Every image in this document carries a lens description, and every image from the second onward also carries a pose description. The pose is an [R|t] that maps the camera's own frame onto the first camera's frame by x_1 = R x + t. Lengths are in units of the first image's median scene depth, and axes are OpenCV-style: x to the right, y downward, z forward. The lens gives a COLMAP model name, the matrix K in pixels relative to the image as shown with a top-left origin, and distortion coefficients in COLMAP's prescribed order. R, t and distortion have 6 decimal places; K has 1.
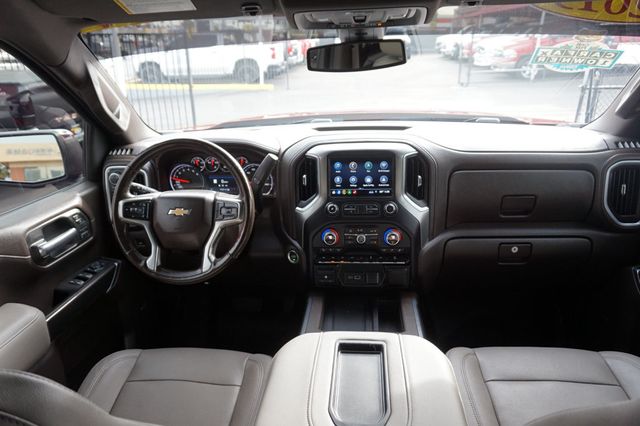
lens RADIAL K [[436.7, 0, 320.0], [0, 436.7, 213.0], [0, 0, 1]] dist [-0.036274, 0.033053]
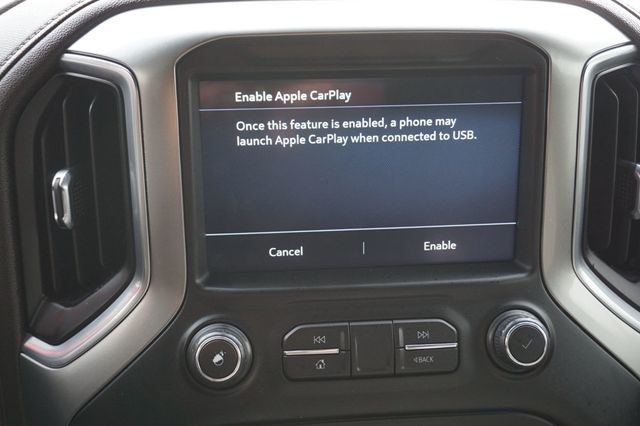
lens RADIAL K [[698.1, 0, 320.0], [0, 698.1, 213.0], [0, 0, 1]] dist [0.001070, 0.008339]
pose [[0.981784, -0.030591, 0.187522, 0.016875], [0.028970, 0.999515, 0.011380, -0.069889], [-0.187779, -0.005741, 0.982194, 0.693300]]
